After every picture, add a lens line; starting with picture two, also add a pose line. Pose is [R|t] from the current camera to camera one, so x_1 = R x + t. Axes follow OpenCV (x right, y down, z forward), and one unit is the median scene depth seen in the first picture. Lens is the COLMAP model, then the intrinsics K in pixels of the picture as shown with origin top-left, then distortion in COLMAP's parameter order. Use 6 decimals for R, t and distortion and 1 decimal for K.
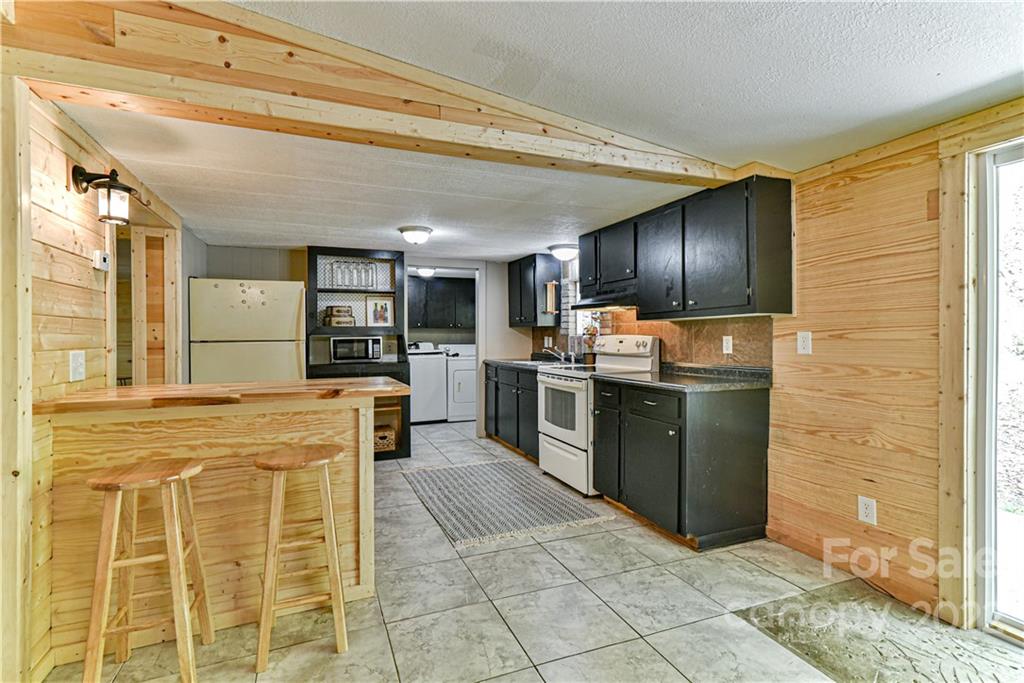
lens RADIAL K [[464.3, 0, 496.2], [0, 464.3, 340.9], [0, 0, 1]] dist [0.001984, 0.000191]
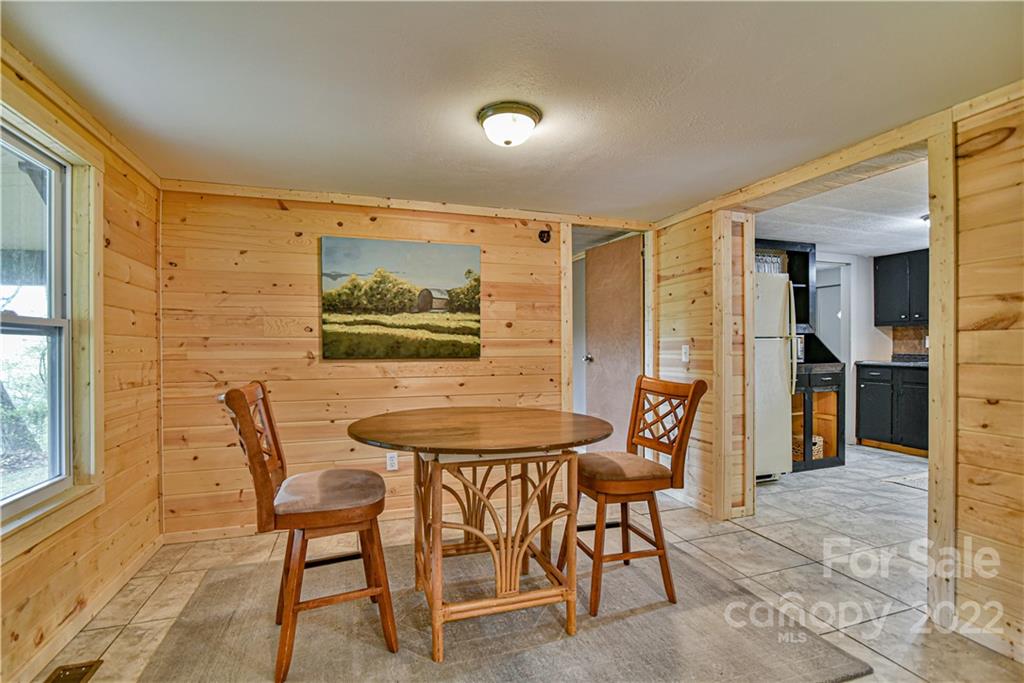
lens RADIAL K [[468.9, 0, 512.2], [0, 468.9, 346.3], [0, 0, 1]] dist [-0.014554, -0.000150]
pose [[0.999358, -0.001411, -0.035795, -0.893819], [0.001210, 0.999983, -0.005637, 0.020132], [0.035802, 0.005590, 0.999343, 0.054424]]
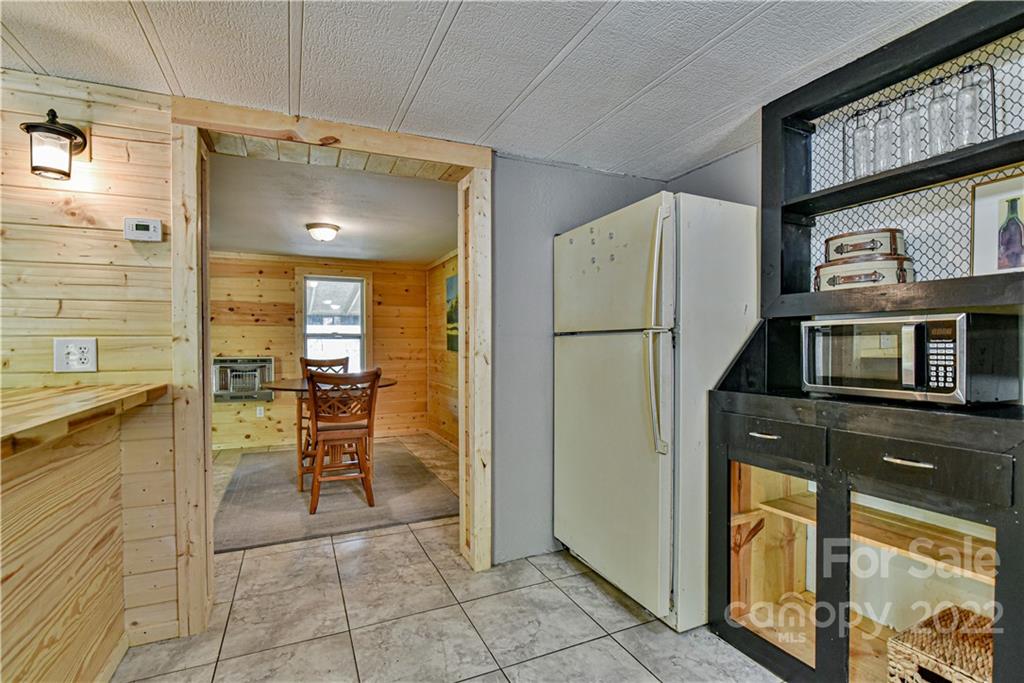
lens RADIAL K [[482.1, 0, 517.6], [0, 482.1, 349.2], [0, 0, 1]] dist [-0.020455, -0.000187]
pose [[0.070378, 0.017787, -0.997362, 0.016347], [-0.006250, 0.999829, 0.017390, 0.010210], [0.997501, 0.005010, 0.070477, 0.806764]]
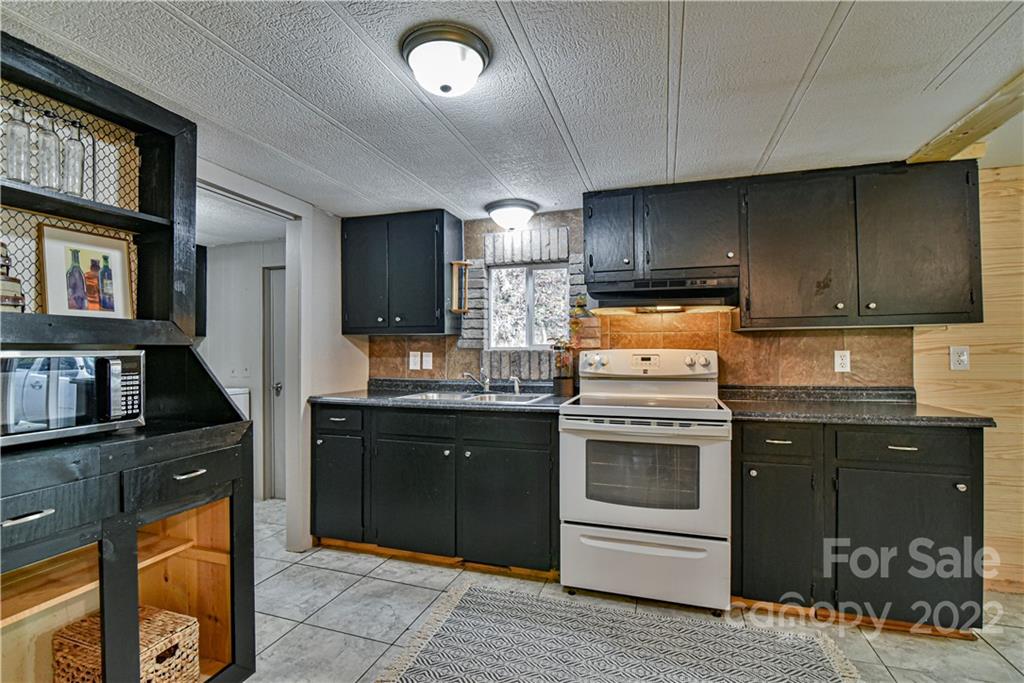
lens RADIAL K [[483.4, 0, 495.3], [0, 483.4, 347.7], [0, 0, 1]] dist [-0.015331, -0.000467]
pose [[0.648690, 0.008676, 0.761003, -0.389230], [0.006772, 0.999830, -0.017171, -0.003726], [-0.761023, 0.016292, 0.648520, 0.657194]]
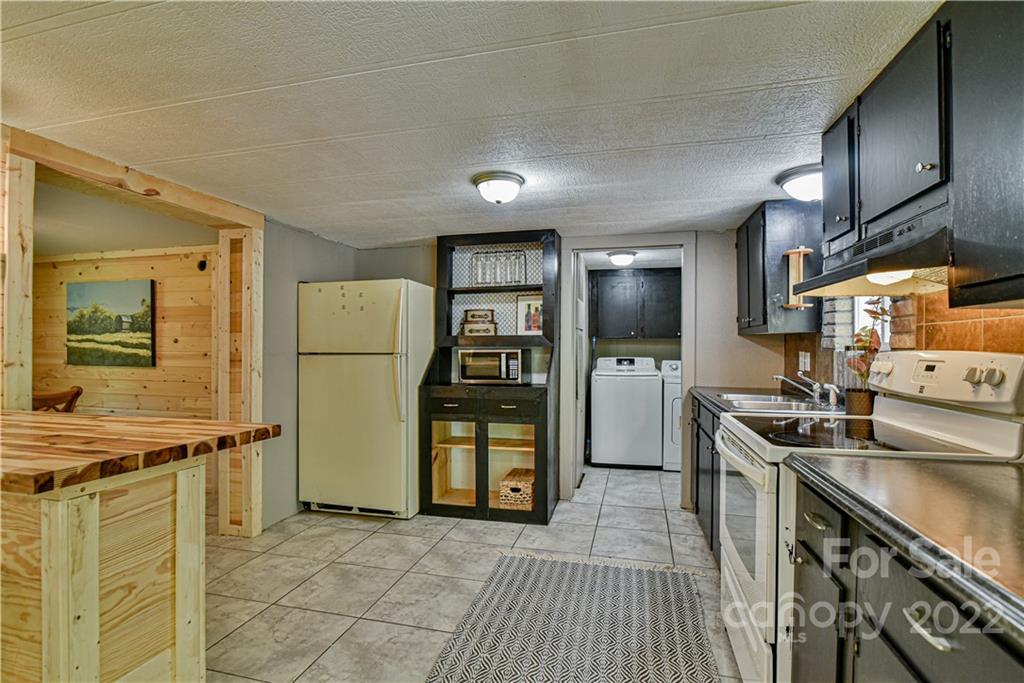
lens RADIAL K [[472.9, 0, 517.9], [0, 472.9, 347.7], [0, 0, 1]] dist [-0.003073, -0.000280]
pose [[0.819135, 0.006356, -0.573565, 0.197145], [-0.011991, 0.999910, -0.006043, -0.008238], [0.573475, 0.011828, 0.819138, 0.440051]]
